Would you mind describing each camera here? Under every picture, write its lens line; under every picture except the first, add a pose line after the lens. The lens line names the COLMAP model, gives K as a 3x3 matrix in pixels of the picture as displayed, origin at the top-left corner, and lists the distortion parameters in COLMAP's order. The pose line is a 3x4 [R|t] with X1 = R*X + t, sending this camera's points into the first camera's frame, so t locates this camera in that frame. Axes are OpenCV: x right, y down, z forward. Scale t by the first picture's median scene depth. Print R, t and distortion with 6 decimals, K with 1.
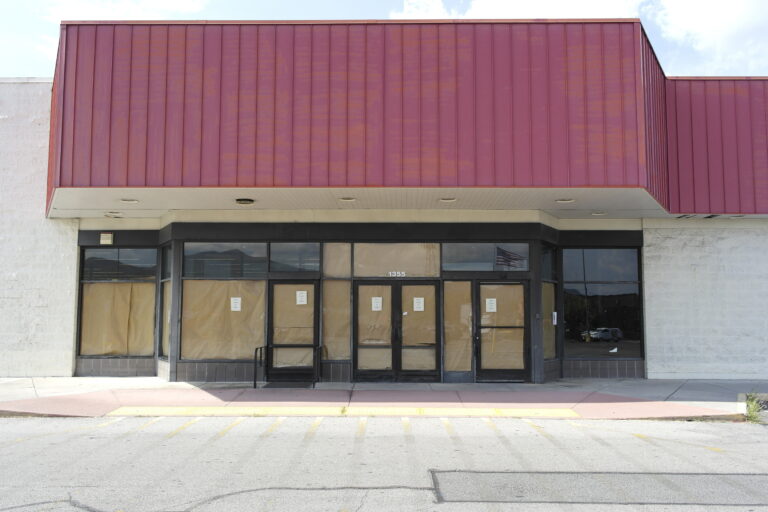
lens RADIAL K [[664.0, 0, 384.0], [0, 664.0, 256.0], [0, 0, 1]] dist [0.016211, -0.002021]
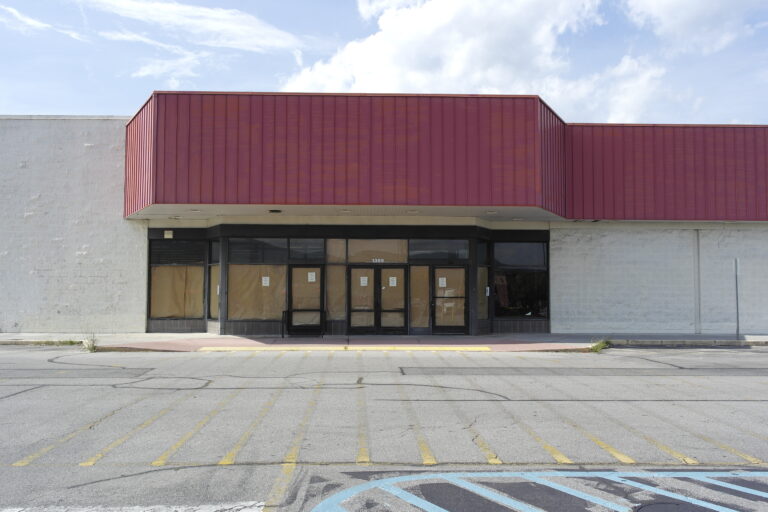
lens RADIAL K [[664.0, 0, 384.0], [0, 664.0, 256.0], [0, 0, 1]] dist [0.016211, -0.002021]
pose [[0.999114, 0.002608, 0.042009, -0.027986], [-0.004041, 0.999412, 0.034051, -0.032347], [-0.041896, -0.034191, 0.998537, -0.443231]]
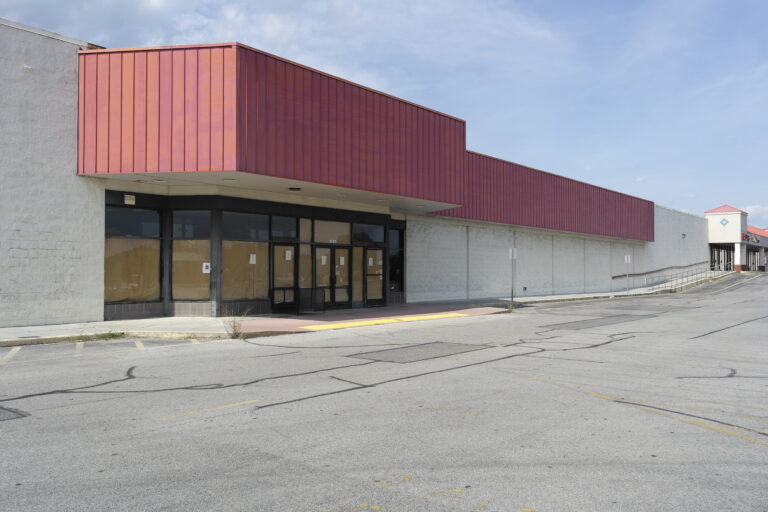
lens RADIAL K [[664.0, 0, 384.0], [0, 664.0, 256.0], [0, 0, 1]] dist [0.016211, -0.002021]
pose [[0.609669, 0.017568, 0.792462, -1.146954], [-0.074327, 0.996616, 0.035088, -0.002106], [-0.789164, -0.080293, 0.608912, -0.048676]]
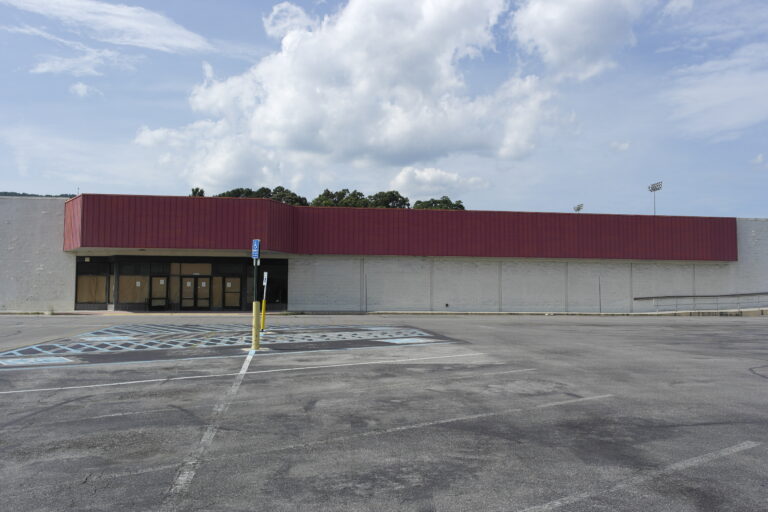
lens RADIAL K [[686.7, 0, 383.8], [0, 686.7, 265.8], [0, 0, 1]] dist [0.009512, -0.005866]
pose [[0.987001, 0.010038, 0.160403, 0.348272], [-0.016672, 0.999058, 0.040071, -0.143329], [-0.159850, -0.042225, 0.986238, -2.102785]]
